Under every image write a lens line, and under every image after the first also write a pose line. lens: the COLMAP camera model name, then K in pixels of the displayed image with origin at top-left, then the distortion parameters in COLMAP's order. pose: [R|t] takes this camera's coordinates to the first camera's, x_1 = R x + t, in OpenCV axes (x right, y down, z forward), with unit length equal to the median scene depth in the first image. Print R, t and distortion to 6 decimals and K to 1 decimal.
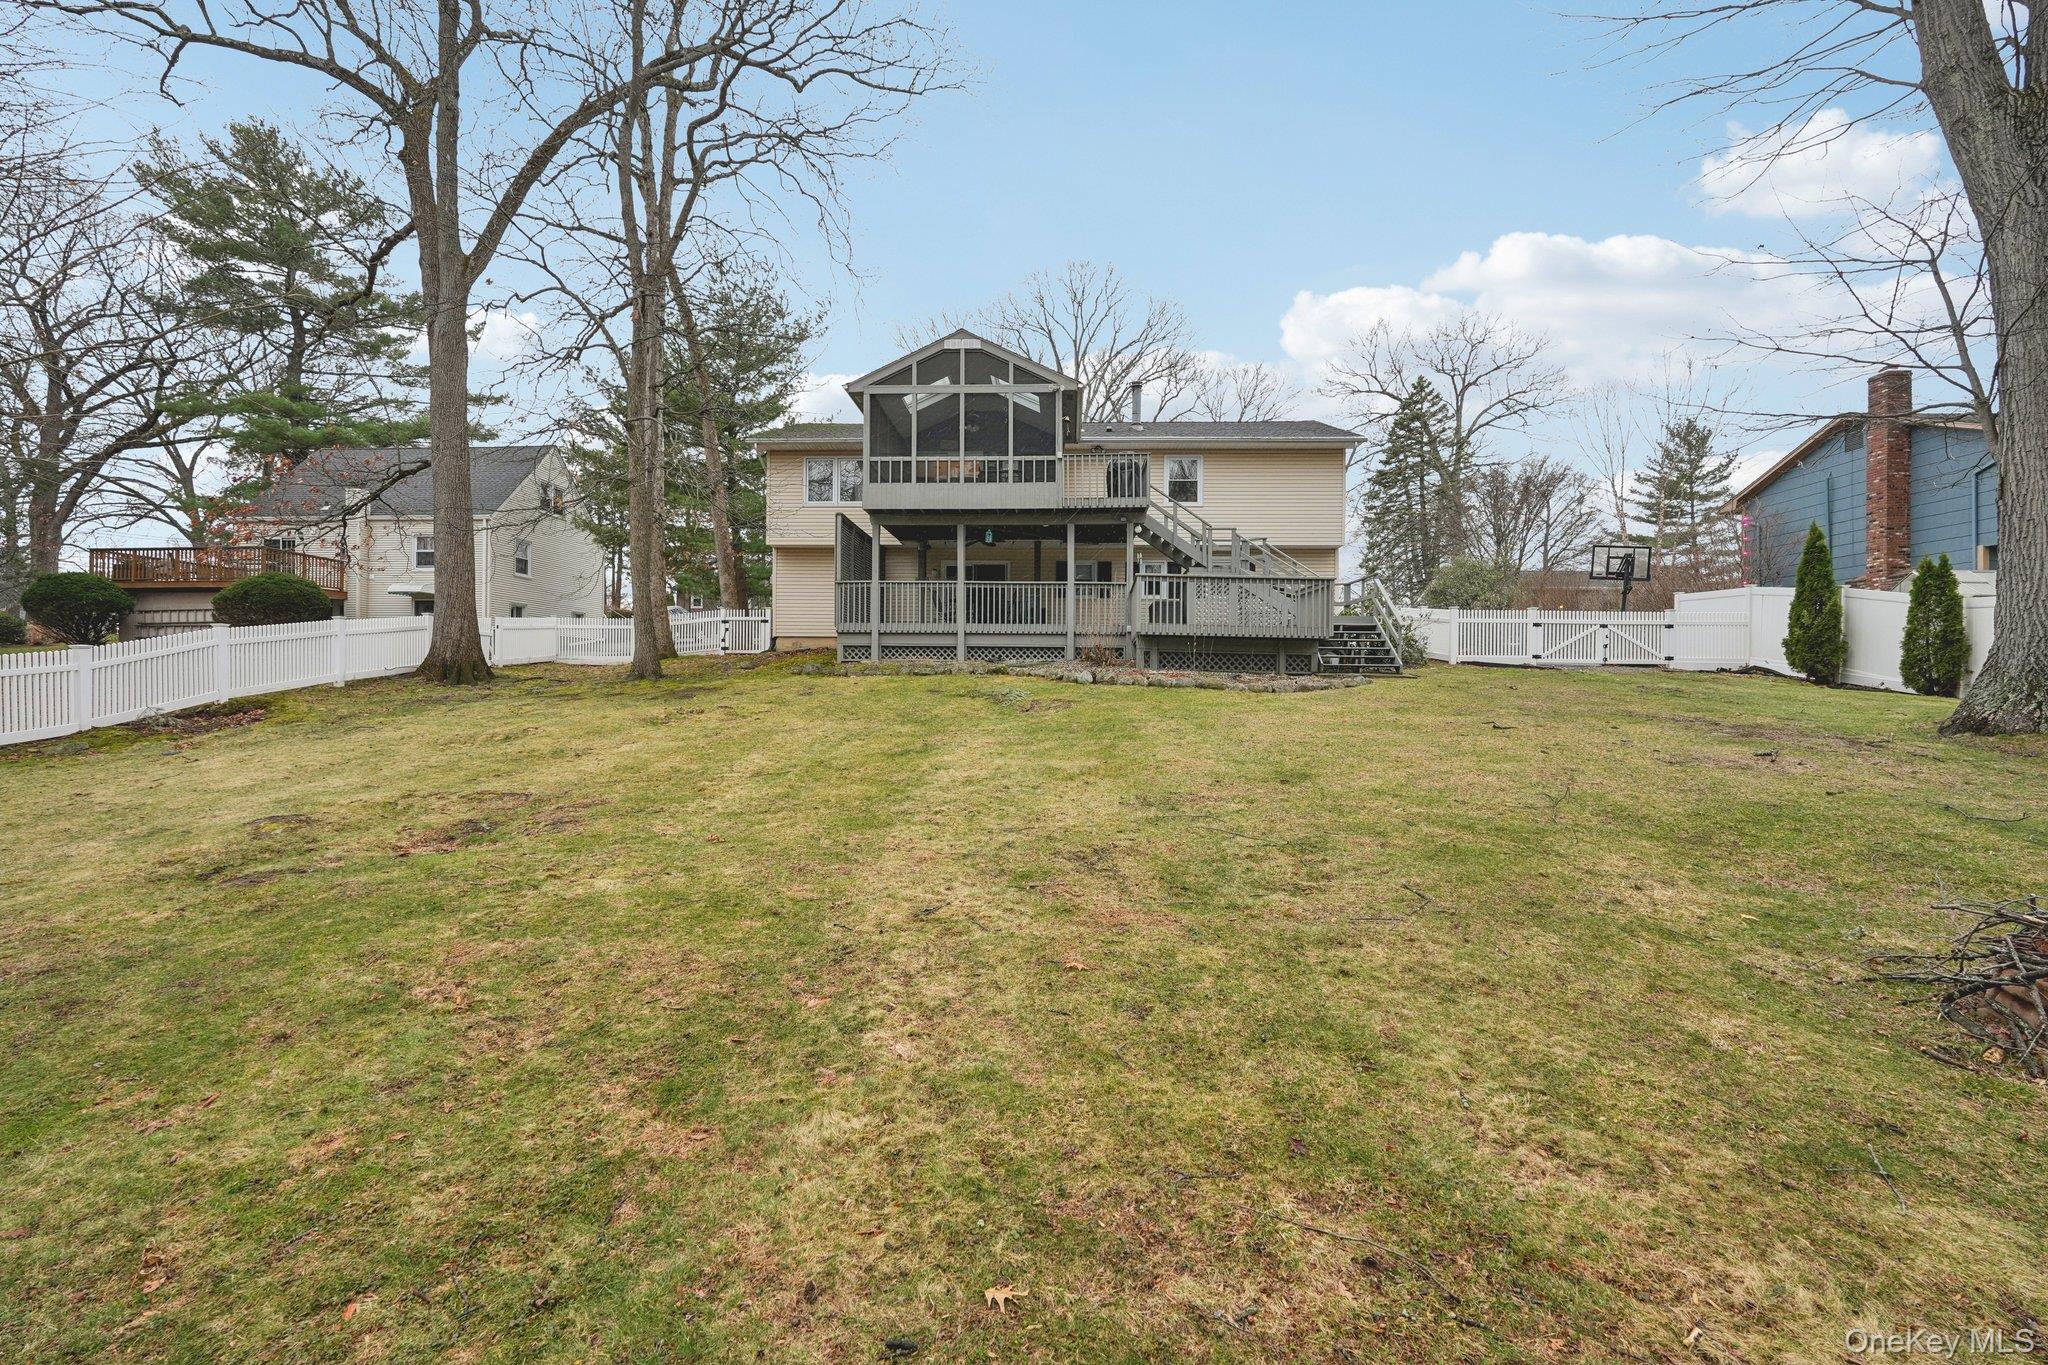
lens RADIAL K [[909.4, 0, 1024.0], [0, 909.4, 682.5], [0, 0, 1]] dist [-0.028561, 0.014888]
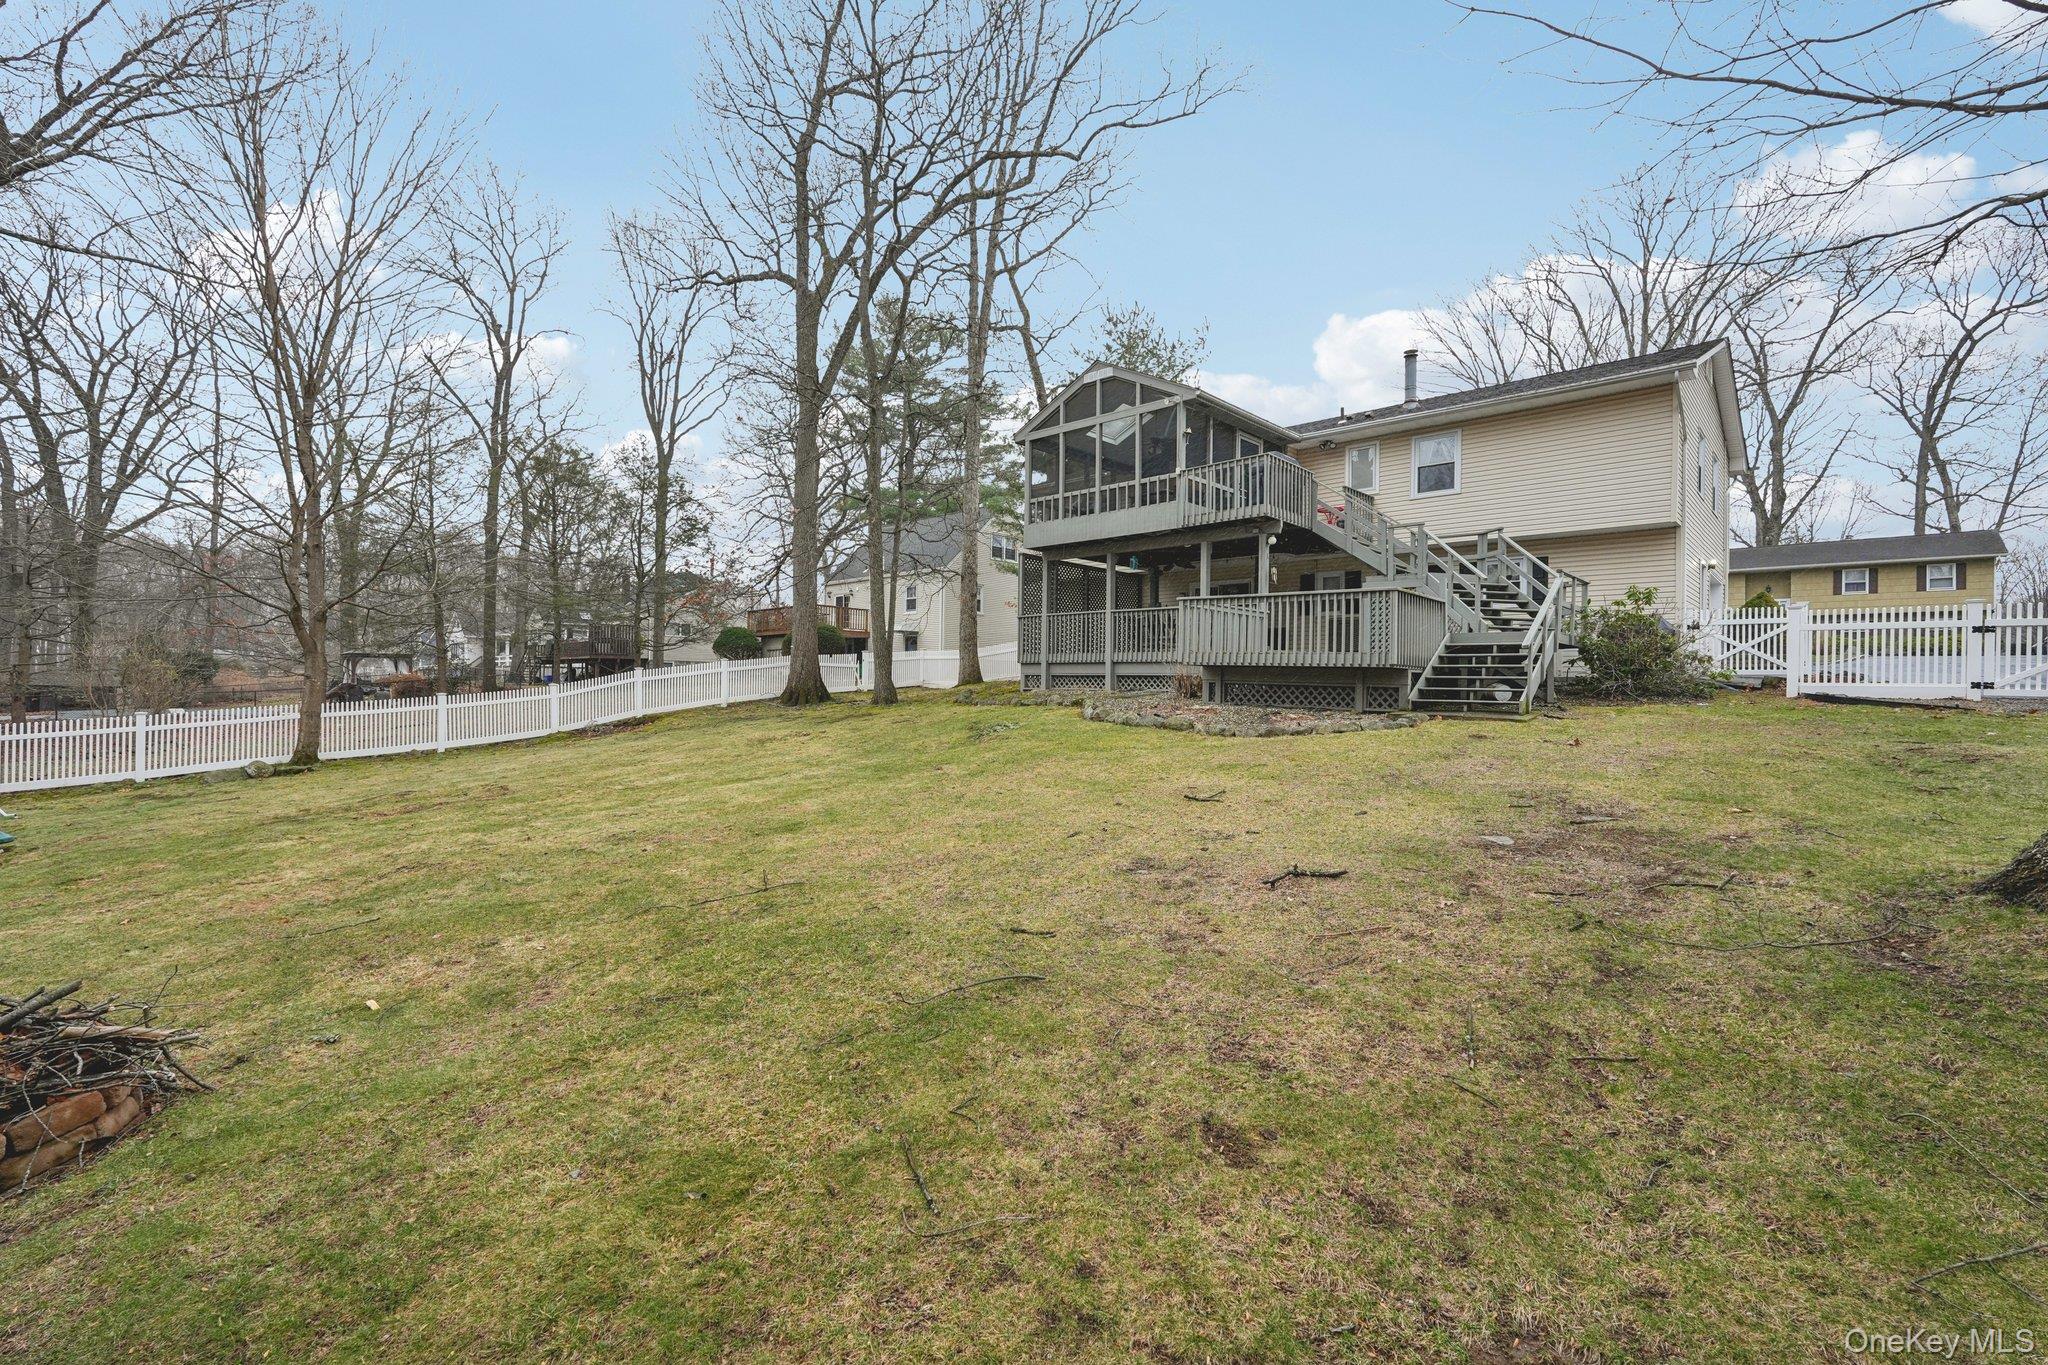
lens RADIAL K [[909.4, 0, 1024.0], [0, 909.4, 682.5], [0, 0, 1]] dist [-0.028561, 0.014888]
pose [[0.765497, -0.001529, -0.643437, 0.494593], [-0.009098, 0.999871, -0.013200, -0.018197], [0.643375, 0.015958, 0.765385, 0.175975]]
